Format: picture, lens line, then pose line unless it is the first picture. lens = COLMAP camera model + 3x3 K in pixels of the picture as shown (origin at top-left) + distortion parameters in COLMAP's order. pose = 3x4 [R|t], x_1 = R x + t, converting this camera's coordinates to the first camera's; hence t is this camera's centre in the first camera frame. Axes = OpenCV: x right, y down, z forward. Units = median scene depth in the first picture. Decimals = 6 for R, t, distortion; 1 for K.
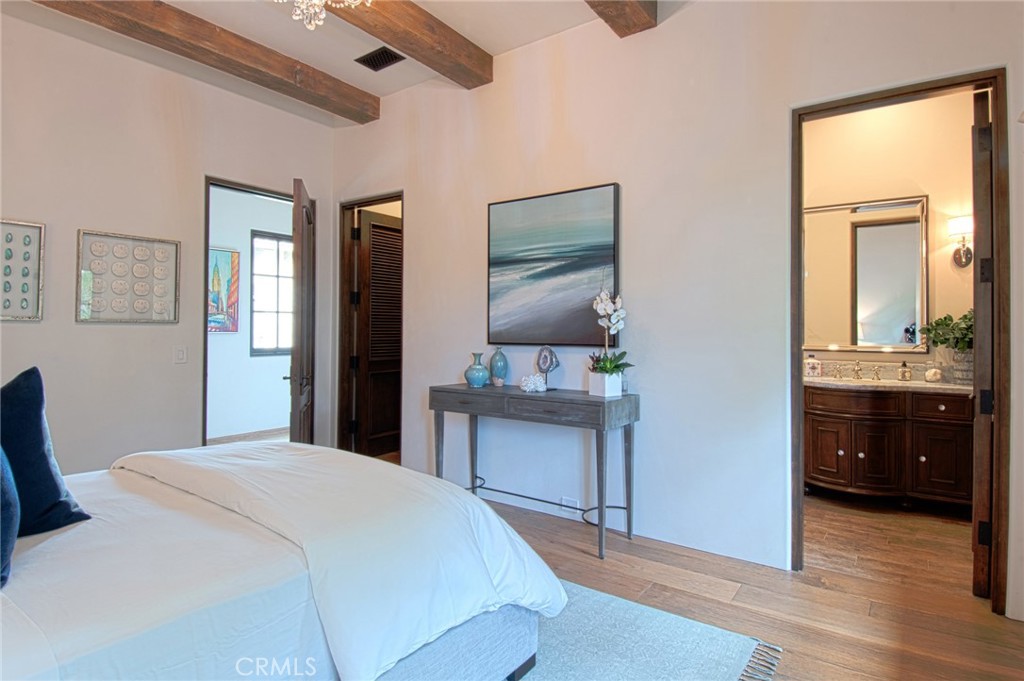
lens RADIAL K [[556.2, 0, 513.1], [0, 556.2, 335.1], [0, 0, 1]] dist [-0.002641, -0.003980]
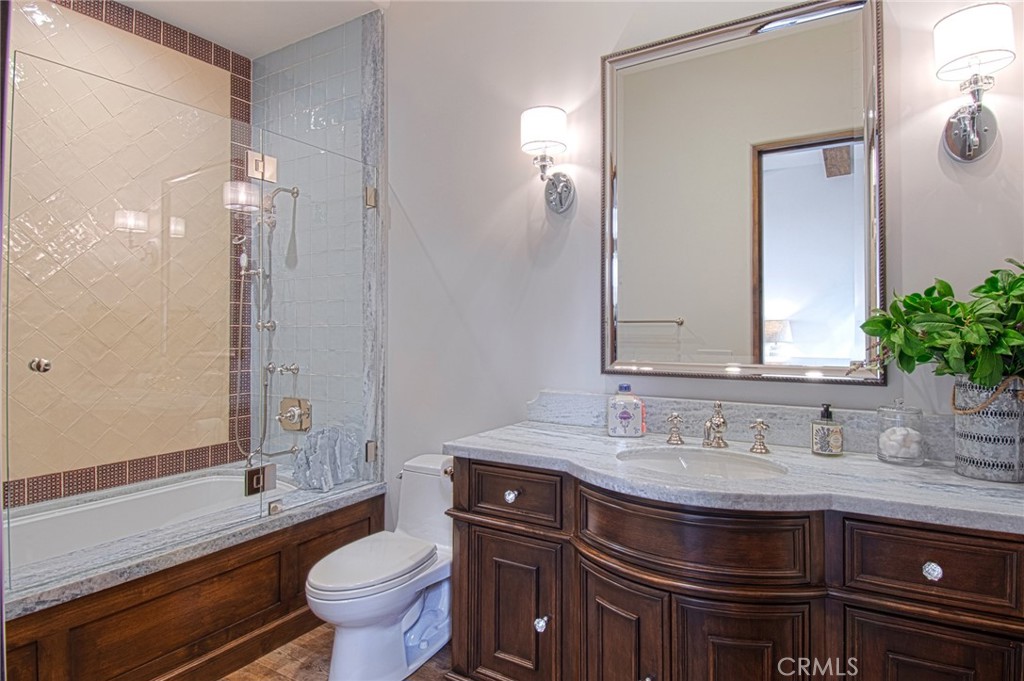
lens RADIAL K [[556.2, 0, 517.3], [0, 556.2, 338.0], [0, 0, 1]] dist [-0.002641, -0.003980]
pose [[0.997415, -0.010449, 0.071088, 0.488440], [0.010075, 0.999934, 0.005607, -0.004089], [-0.071142, -0.004876, 0.997454, 0.664199]]
